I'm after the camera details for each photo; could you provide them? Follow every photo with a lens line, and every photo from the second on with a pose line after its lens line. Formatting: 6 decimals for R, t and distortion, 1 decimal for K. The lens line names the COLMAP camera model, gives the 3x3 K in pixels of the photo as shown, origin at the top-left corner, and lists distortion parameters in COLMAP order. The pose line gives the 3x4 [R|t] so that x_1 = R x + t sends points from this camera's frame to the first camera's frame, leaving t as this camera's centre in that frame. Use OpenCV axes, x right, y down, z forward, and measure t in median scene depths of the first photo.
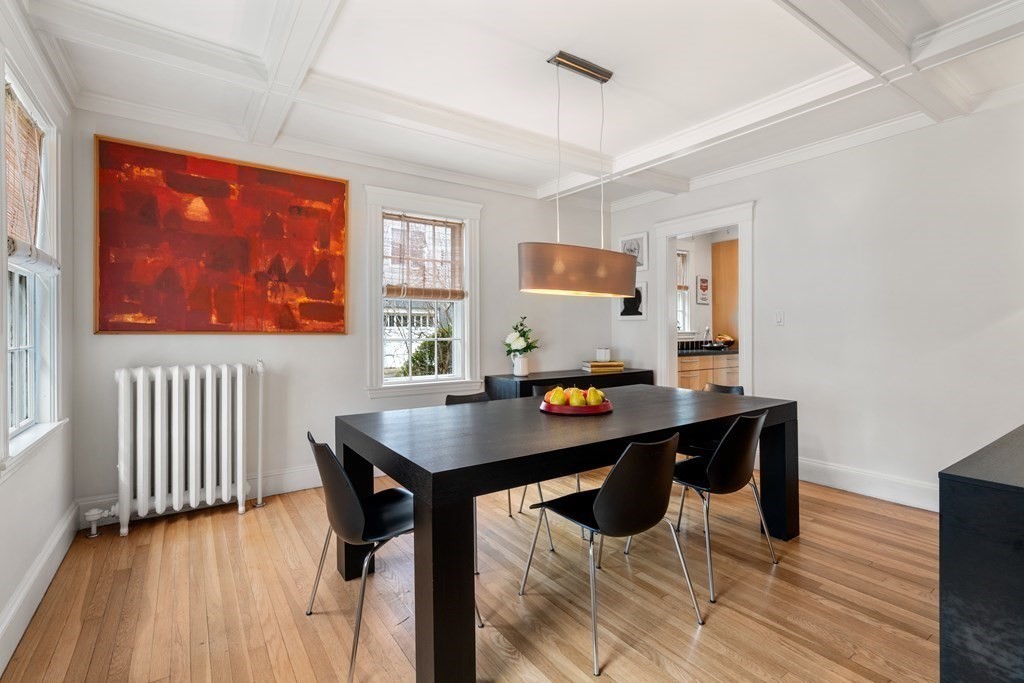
lens RADIAL K [[475.9, 0, 508.9], [0, 475.9, 336.1], [0, 0, 1]] dist [-0.015555, 0.000231]
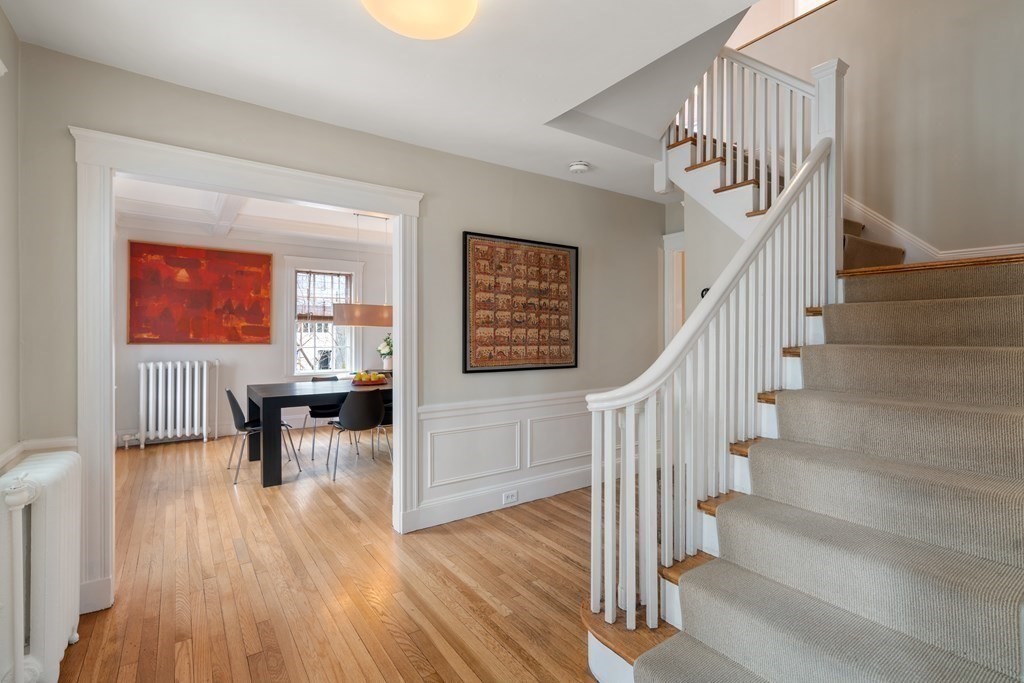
lens RADIAL K [[475.9, 0, 508.9], [0, 475.9, 336.1], [0, 0, 1]] dist [-0.015555, 0.000231]
pose [[0.999827, 0.006812, 0.017327, 0.560238], [-0.006741, 0.999969, -0.004188, -0.036092], [-0.017355, 0.004071, 0.999841, -0.829422]]
